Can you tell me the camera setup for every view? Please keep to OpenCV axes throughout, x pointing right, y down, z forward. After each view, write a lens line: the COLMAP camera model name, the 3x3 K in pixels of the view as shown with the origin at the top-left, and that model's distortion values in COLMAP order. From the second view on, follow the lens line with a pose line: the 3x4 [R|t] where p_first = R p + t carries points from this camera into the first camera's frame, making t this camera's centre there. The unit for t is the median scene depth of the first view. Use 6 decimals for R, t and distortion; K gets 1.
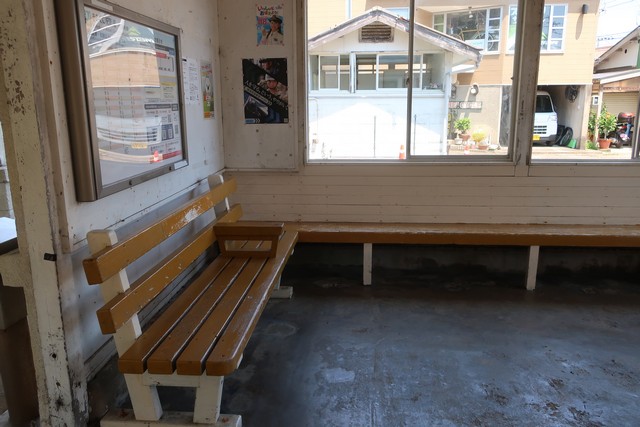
lens RADIAL K [[503.9, 0, 321.8], [0, 503.9, 215.0], [0, 0, 1]] dist [-0.009036, -0.000309]
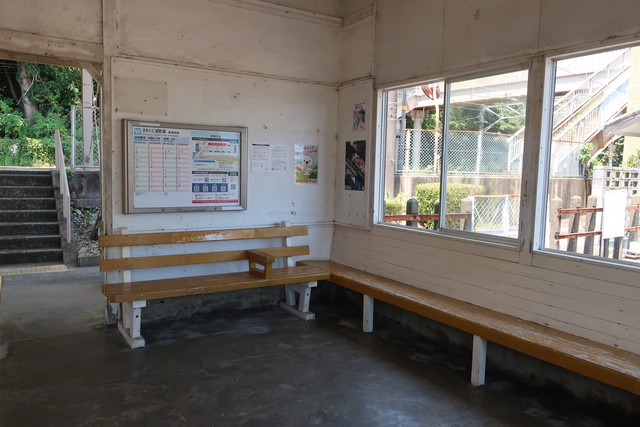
lens RADIAL K [[503.9, 0, 321.7], [0, 503.9, 213.5], [0, 0, 1]] dist [-0.009036, -0.000309]
pose [[0.600319, 0.093302, -0.794299, 0.892016], [-0.203132, 0.978390, -0.038598, -0.058905], [0.773534, 0.184519, 0.606299, 0.175792]]
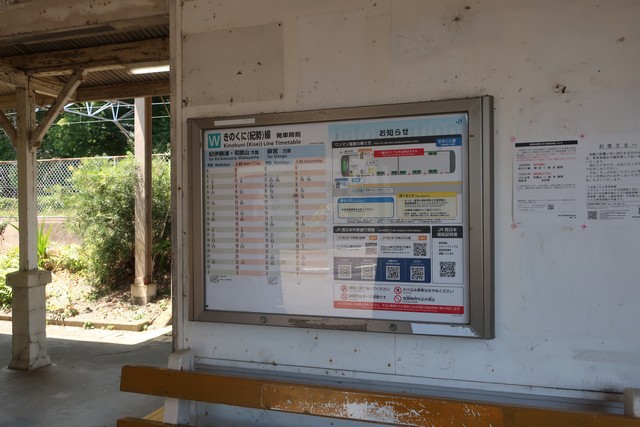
lens RADIAL K [[503.9, 0, 320.2], [0, 503.9, 208.9], [0, 0, 1]] dist [-0.009036, -0.000309]
pose [[-0.230877, 0.017129, -0.972832, 0.228903], [-0.200377, 0.977576, 0.064767, -0.181881], [0.952127, 0.209886, -0.222267, 0.719589]]
